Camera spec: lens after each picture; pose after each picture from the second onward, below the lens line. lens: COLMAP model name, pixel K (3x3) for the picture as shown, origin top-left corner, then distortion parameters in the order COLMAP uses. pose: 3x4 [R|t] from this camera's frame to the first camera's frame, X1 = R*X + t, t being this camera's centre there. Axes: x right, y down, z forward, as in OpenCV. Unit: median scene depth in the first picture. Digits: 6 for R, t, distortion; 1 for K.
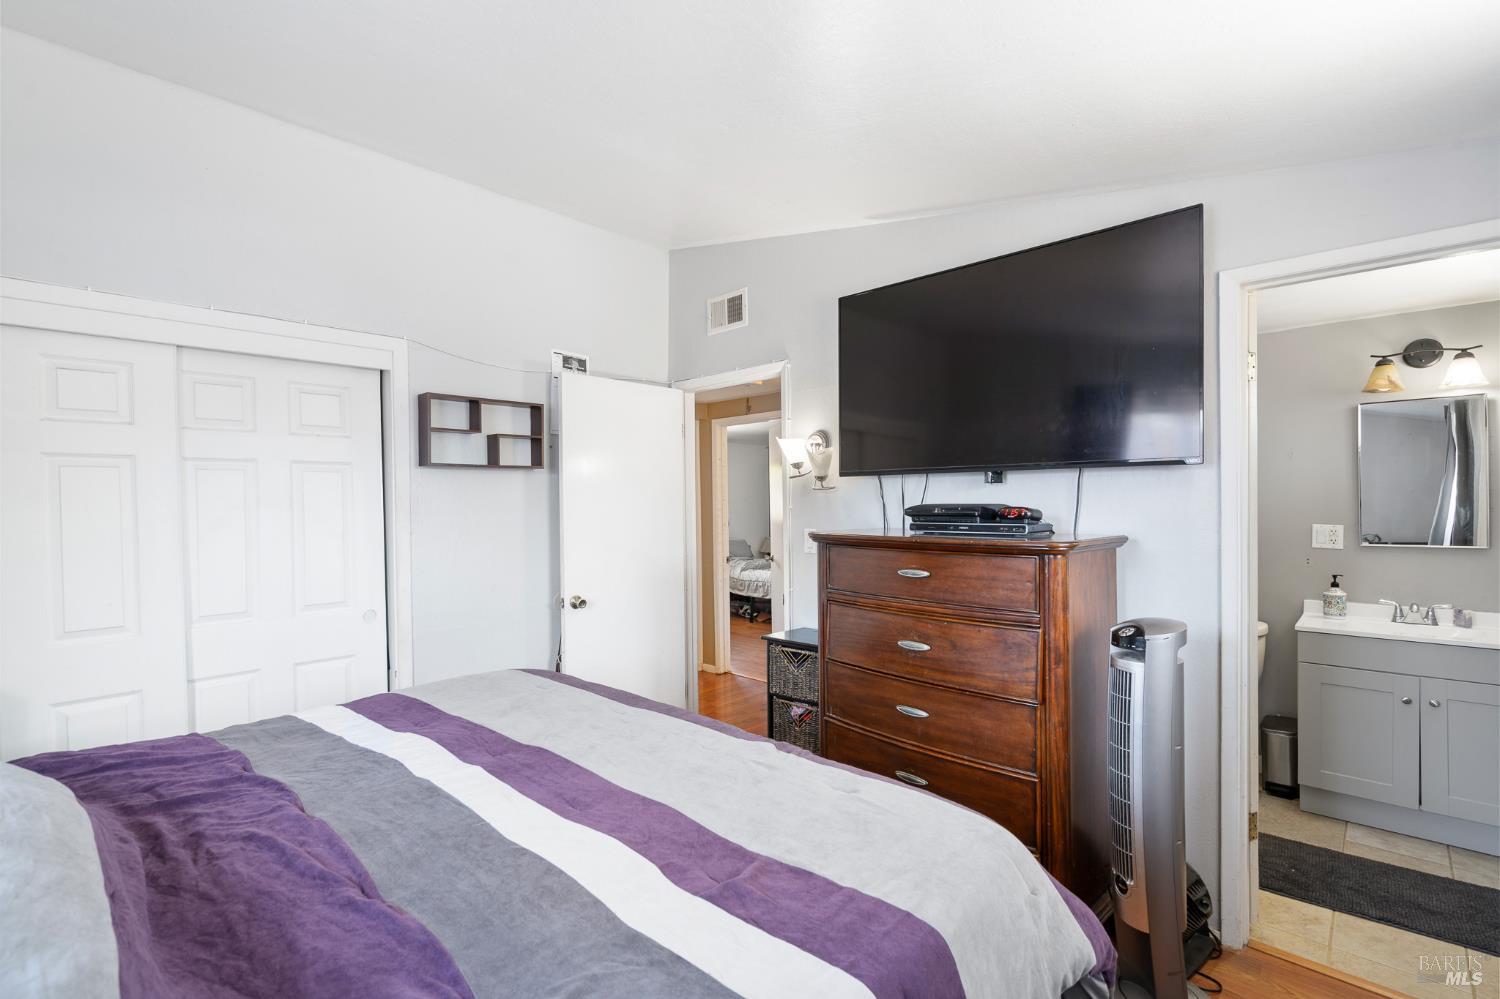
lens RADIAL K [[678.2, 0, 755.0], [0, 678.2, 500.1], [0, 0, 1]] dist [-0.004107, 0.003214]
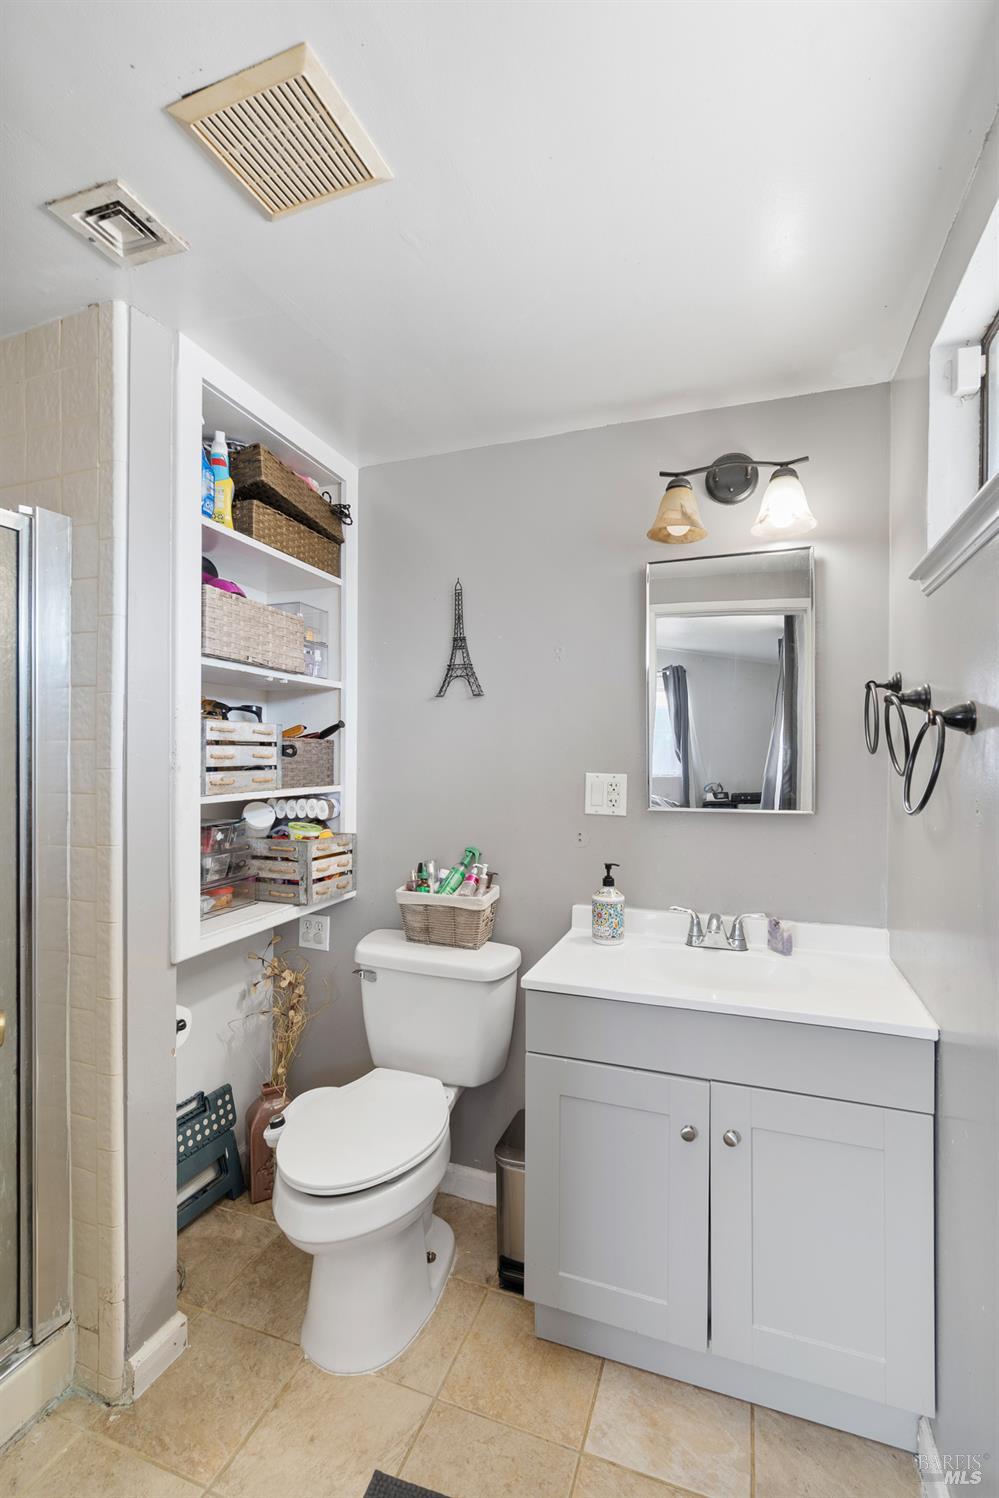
lens RADIAL K [[677.3, 0, 499.8], [0, 677.3, 751.2], [0, 0, 1]] dist [-0.004107, 0.003214]
pose [[0.923555, 0.005145, 0.383431, 0.582284], [-0.005538, 0.999985, -0.000080, 0.019243], [-0.383425, -0.002049, 0.923570, 0.541709]]
